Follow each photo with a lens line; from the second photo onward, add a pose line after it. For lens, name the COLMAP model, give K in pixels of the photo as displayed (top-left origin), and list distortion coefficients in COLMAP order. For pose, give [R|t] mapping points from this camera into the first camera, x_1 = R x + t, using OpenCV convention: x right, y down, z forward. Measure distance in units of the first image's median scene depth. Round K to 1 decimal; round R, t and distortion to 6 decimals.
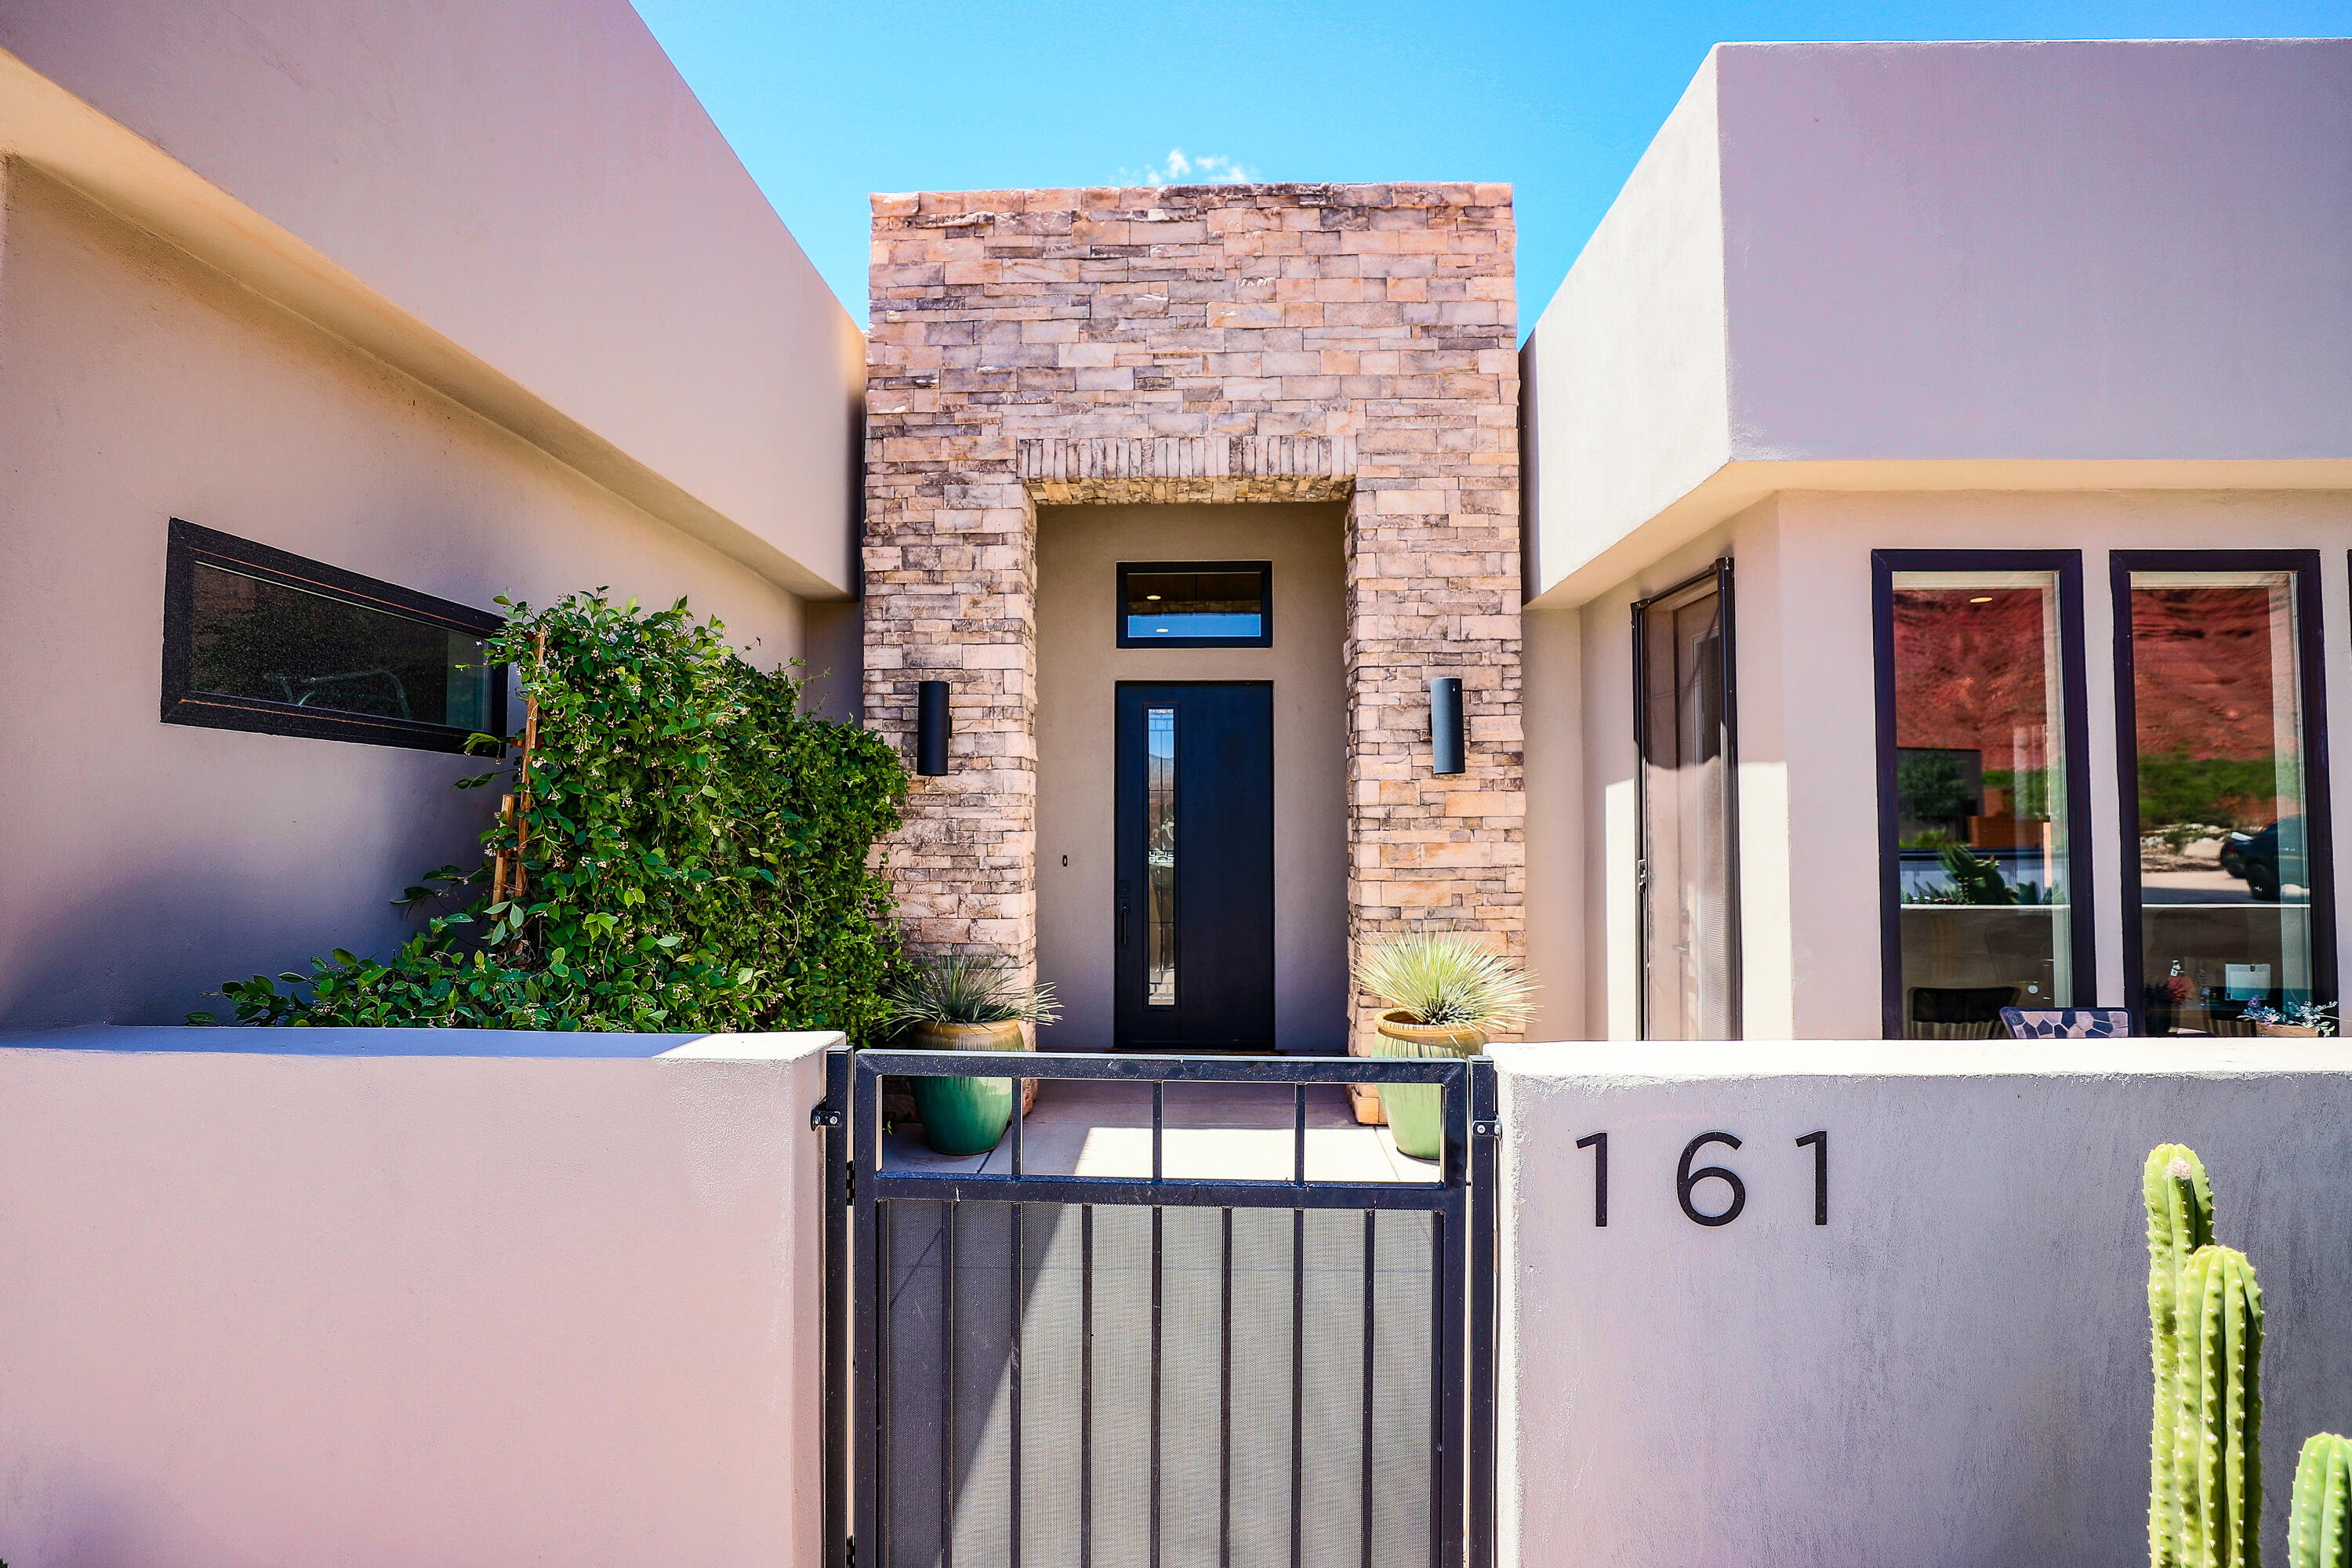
lens RADIAL K [[1134.2, 0, 1176.0], [0, 1134.2, 784.0], [0, 0, 1]] dist [-0.018795, 0.000229]
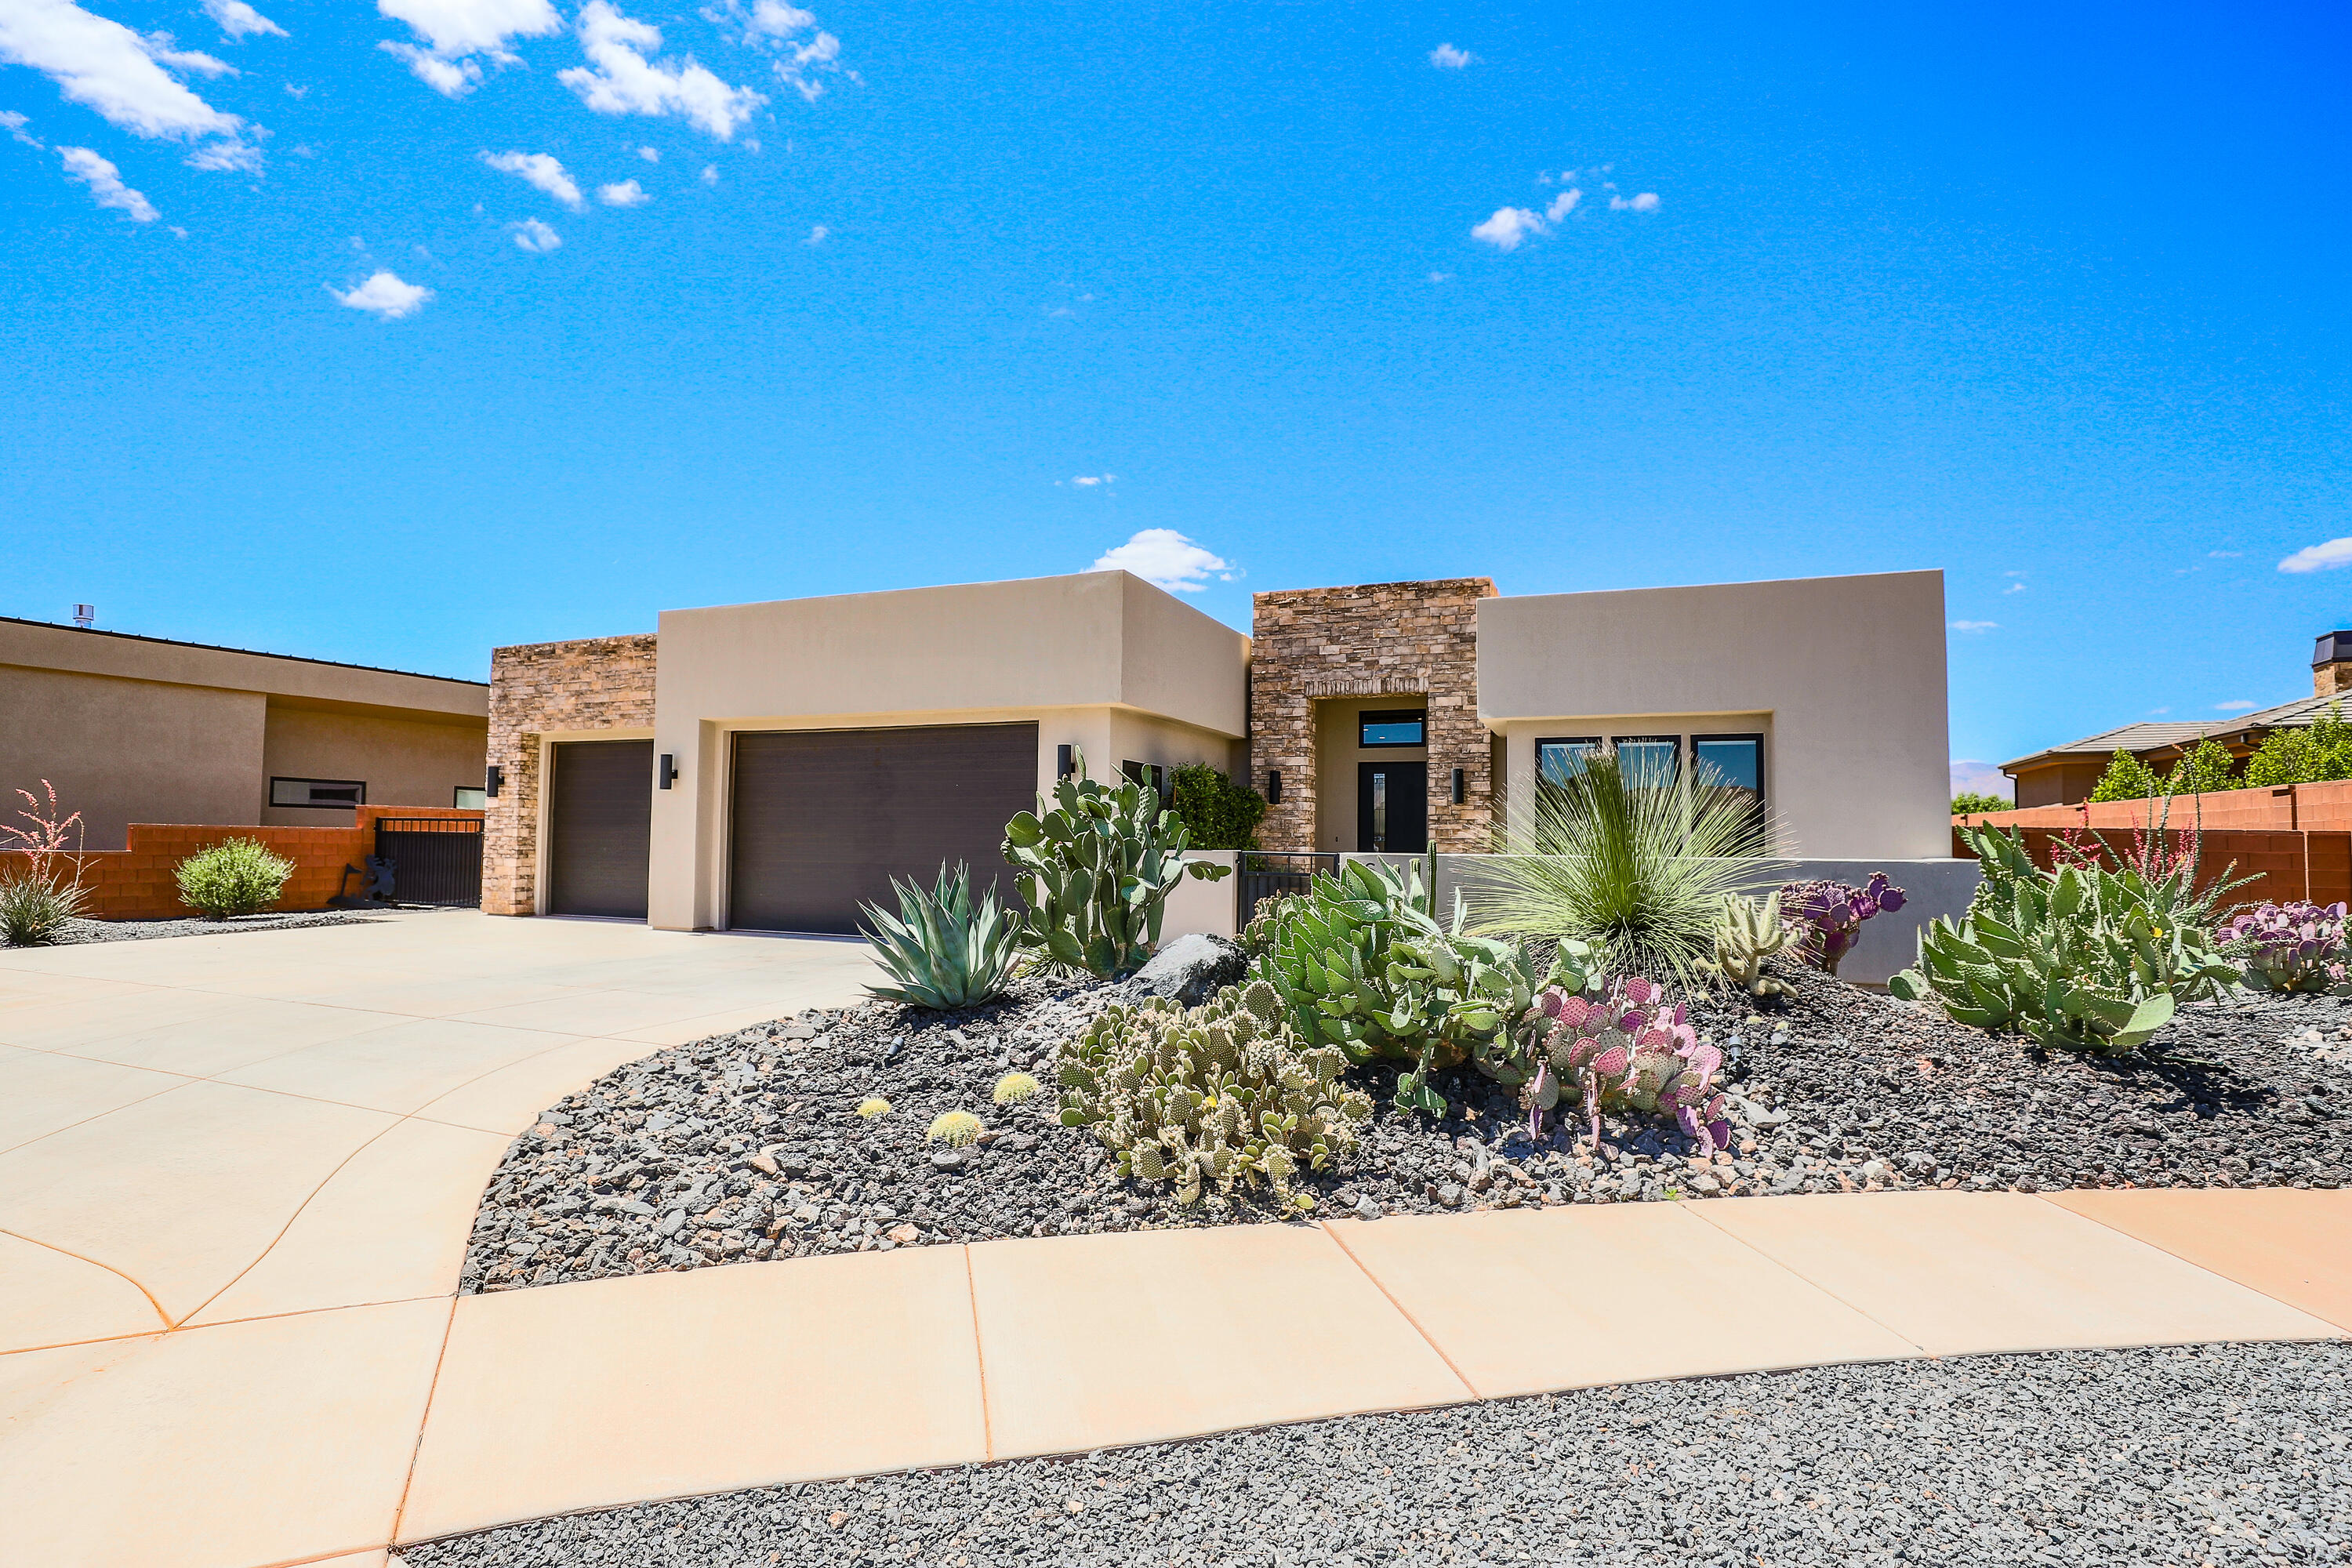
lens RADIAL K [[1134.2, 0, 1176.0], [0, 1134.2, 784.0], [0, 0, 1]] dist [-0.018795, 0.000229]
pose [[0.939750, -0.006813, -0.341795, 0.516527], [0.001995, 0.999894, -0.014447, -0.017288], [0.341857, 0.012895, 0.939664, -1.727593]]
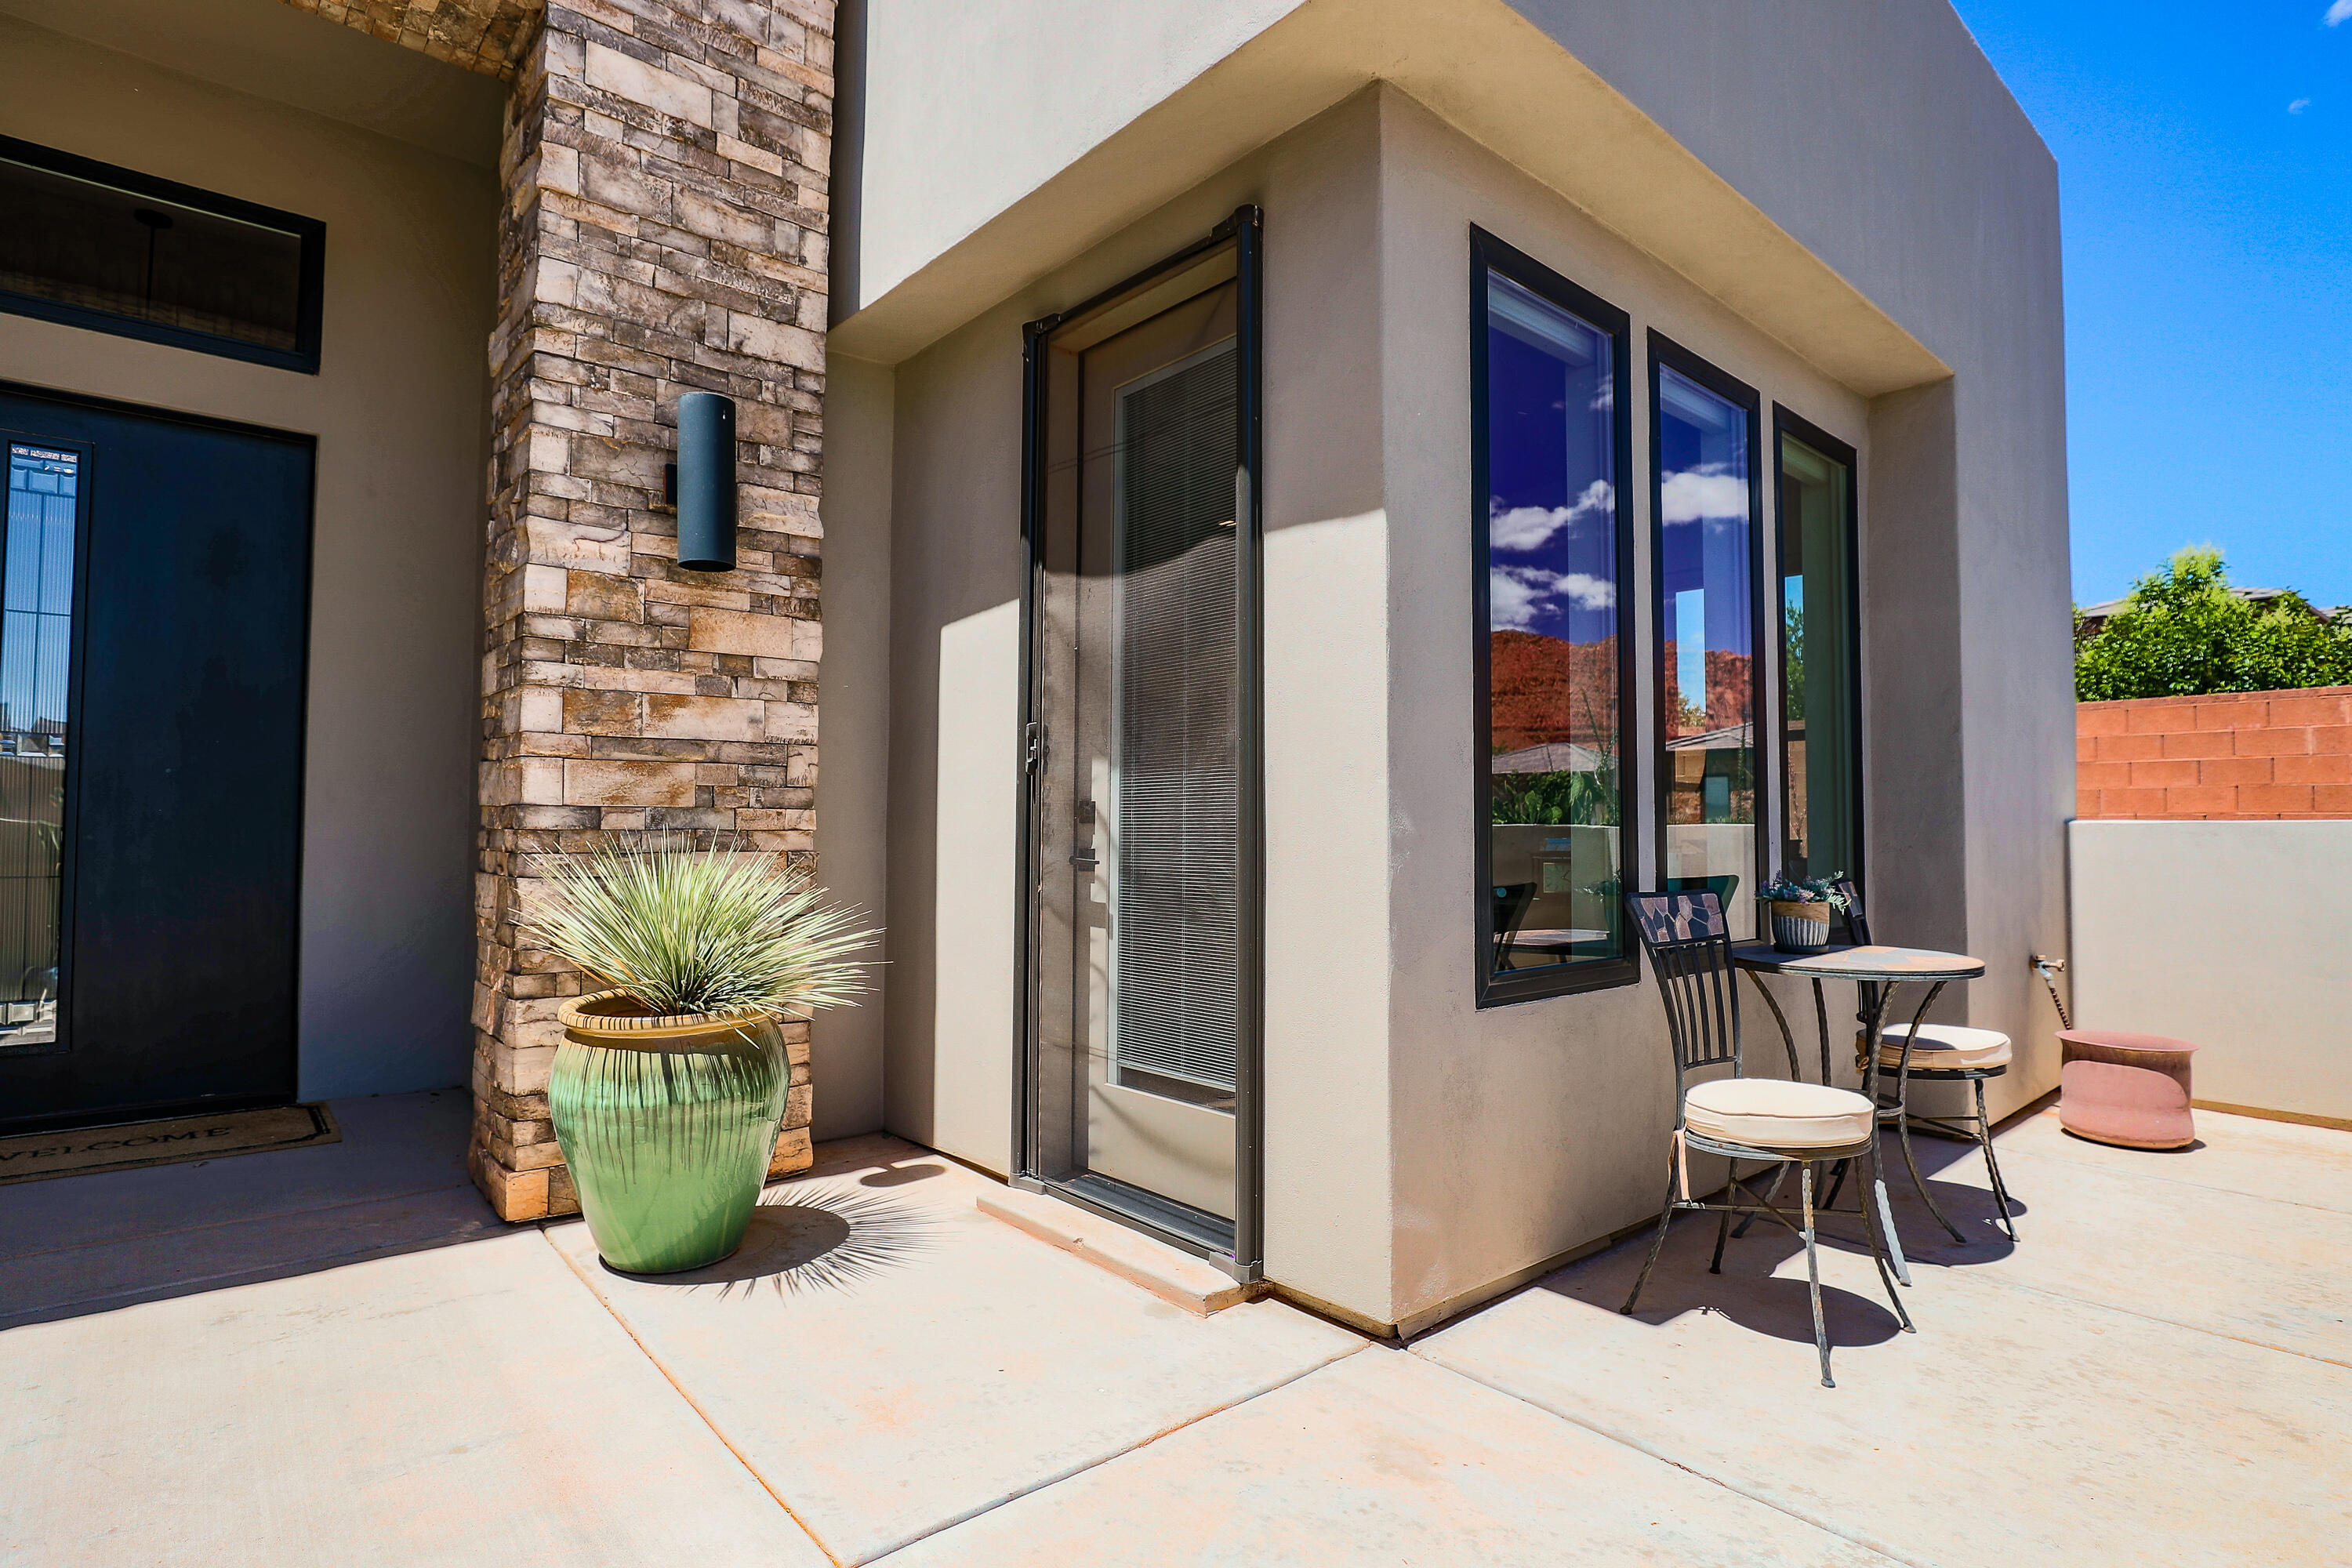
lens RADIAL K [[1204.3, 0, 1176.0], [0, 1204.3, 784.0], [0, 0, 1]] dist [-0.034208, 0.000439]
pose [[0.737226, 0.031286, 0.674922, 0.015520], [-0.037881, 0.999270, -0.004943, 0.088559], [-0.674584, -0.021923, 0.737873, 0.389422]]
